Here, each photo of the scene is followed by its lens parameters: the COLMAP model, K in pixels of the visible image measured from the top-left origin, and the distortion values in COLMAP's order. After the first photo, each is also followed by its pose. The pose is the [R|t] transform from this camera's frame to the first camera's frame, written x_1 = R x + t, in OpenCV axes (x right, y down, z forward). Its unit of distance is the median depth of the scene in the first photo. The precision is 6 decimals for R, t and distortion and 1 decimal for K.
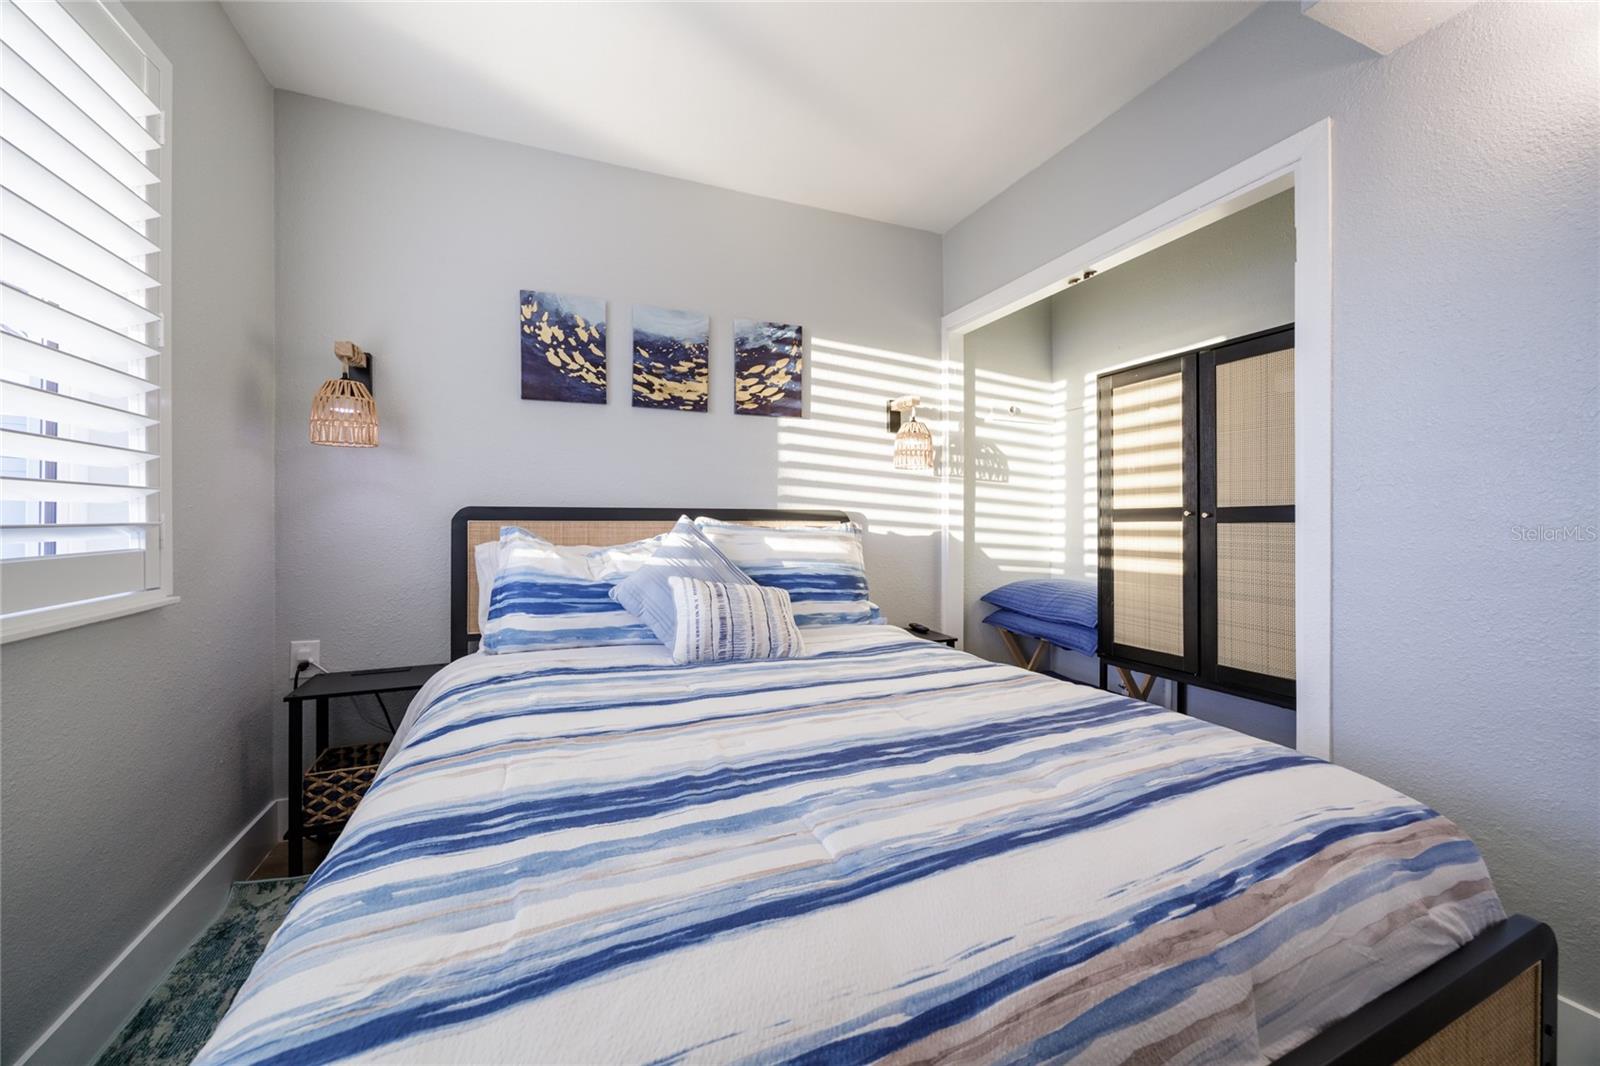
lens RADIAL K [[613.2, 0, 810.7], [0, 613.2, 524.1], [0, 0, 1]] dist [-0.001042, -0.000576]
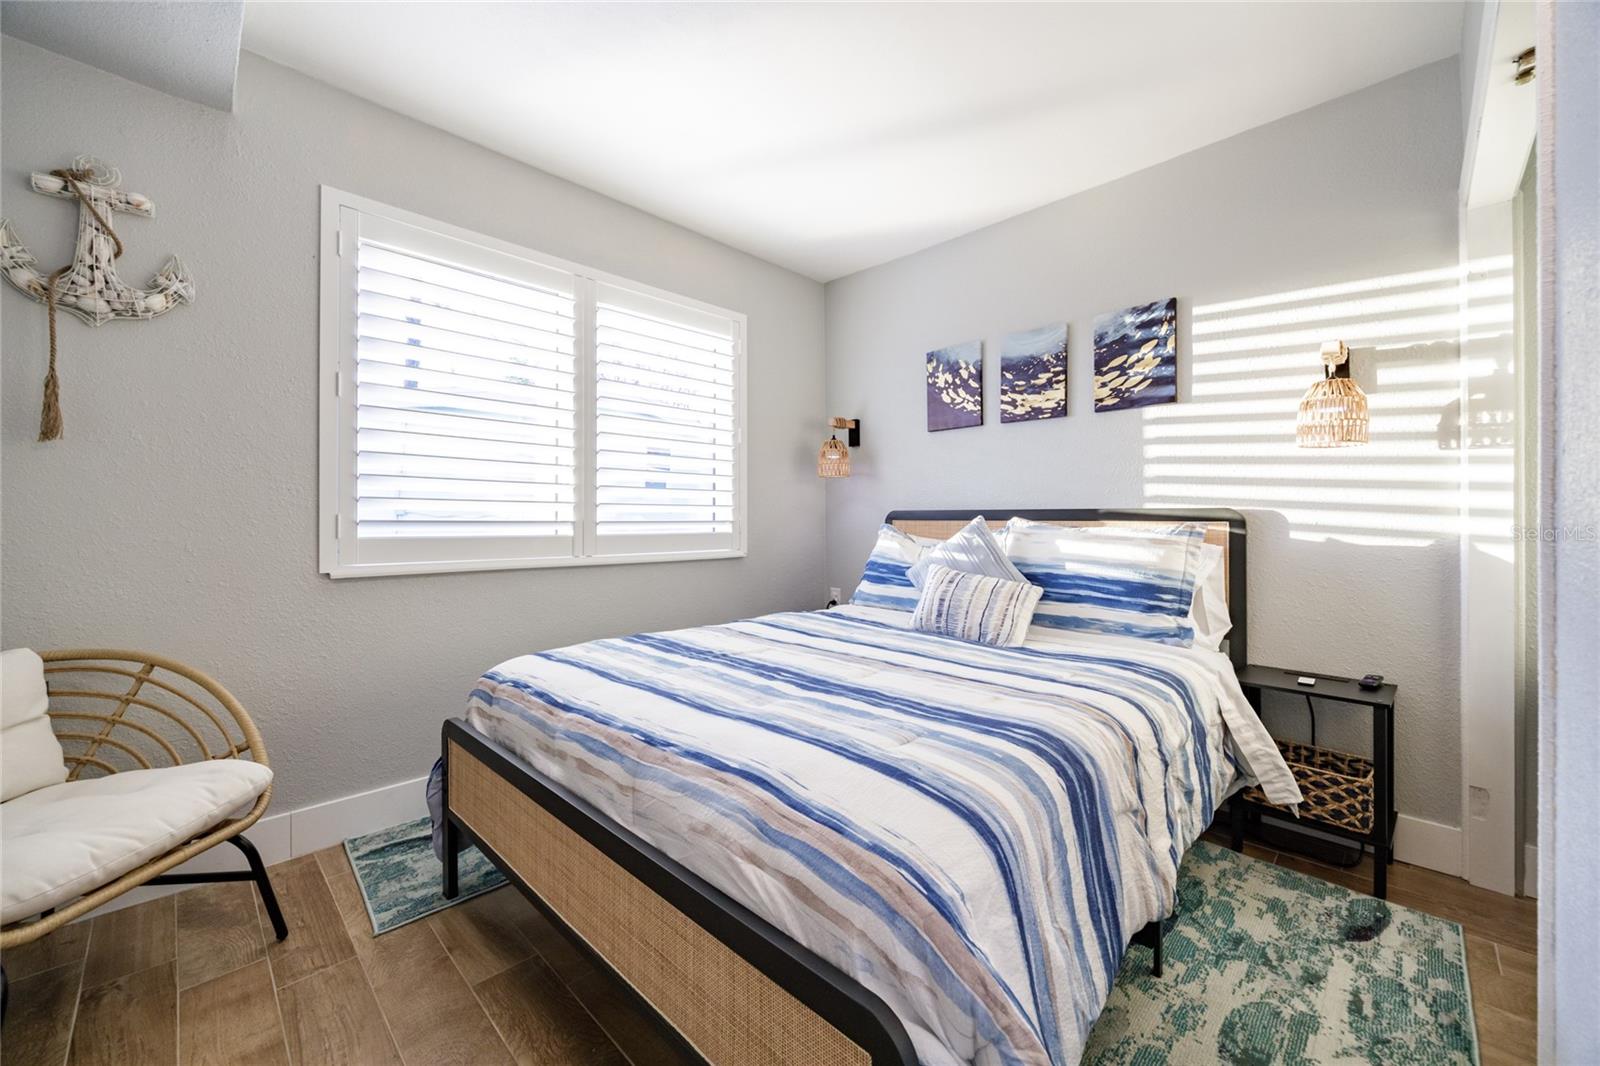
lens RADIAL K [[613.2, 0, 804.2], [0, 613.2, 528.3], [0, 0, 1]] dist [-0.001042, -0.000576]
pose [[0.379578, 0.016551, -0.925012, 0.700481], [-0.010924, 0.999850, 0.013408, -0.002624], [0.925095, 0.005016, 0.379702, 0.219260]]
